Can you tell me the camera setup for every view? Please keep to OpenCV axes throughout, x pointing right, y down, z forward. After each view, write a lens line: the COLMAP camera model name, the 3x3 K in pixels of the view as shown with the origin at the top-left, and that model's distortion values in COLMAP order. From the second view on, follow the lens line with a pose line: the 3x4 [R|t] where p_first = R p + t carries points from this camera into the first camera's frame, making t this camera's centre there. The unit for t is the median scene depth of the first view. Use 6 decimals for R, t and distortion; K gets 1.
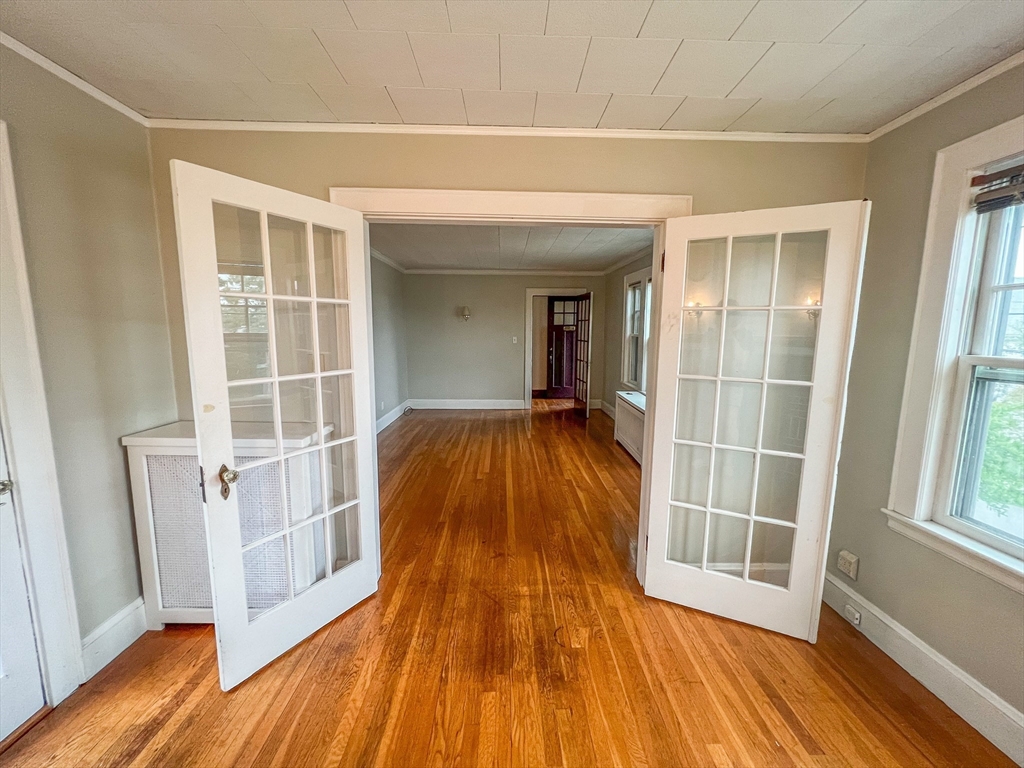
lens RADIAL K [[408.3, 0, 512.1], [0, 408.3, 384.3], [0, 0, 1]] dist [-0.003080, 0.000648]
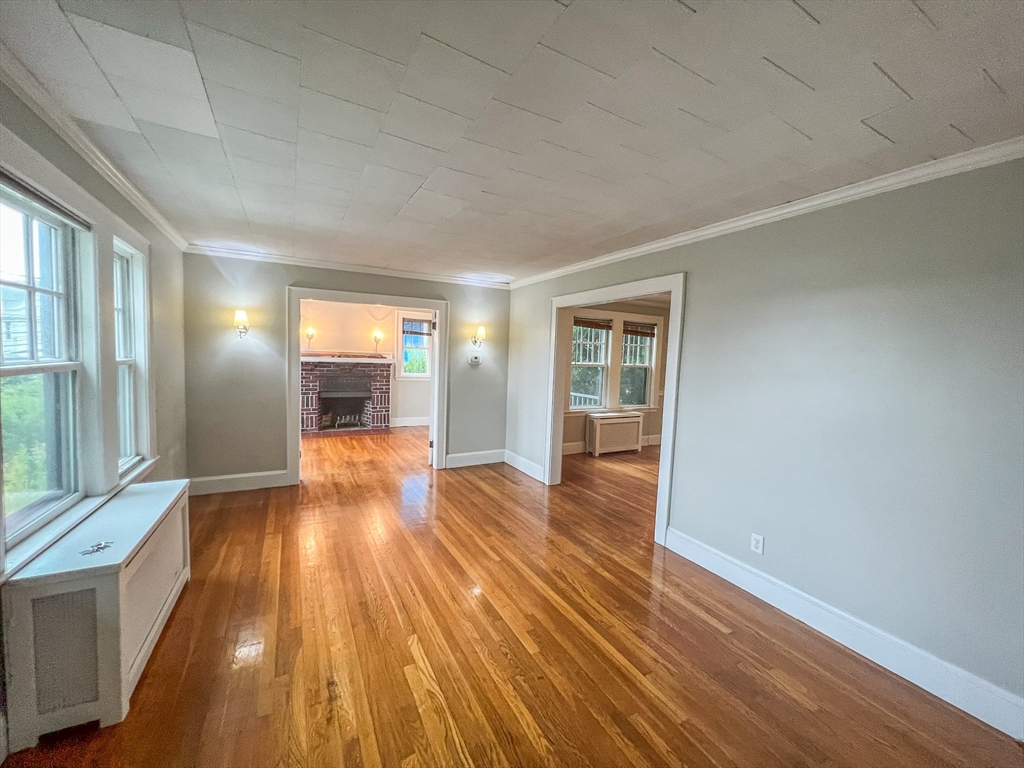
lens RADIAL K [[408.3, 0, 513.5], [0, 408.3, 381.9], [0, 0, 1]] dist [-0.003080, 0.000648]
pose [[-0.885809, -0.008629, -0.463969, 0.391152], [-0.108355, 0.976035, 0.188719, -0.535763], [0.451221, 0.217443, -0.865516, 3.675807]]
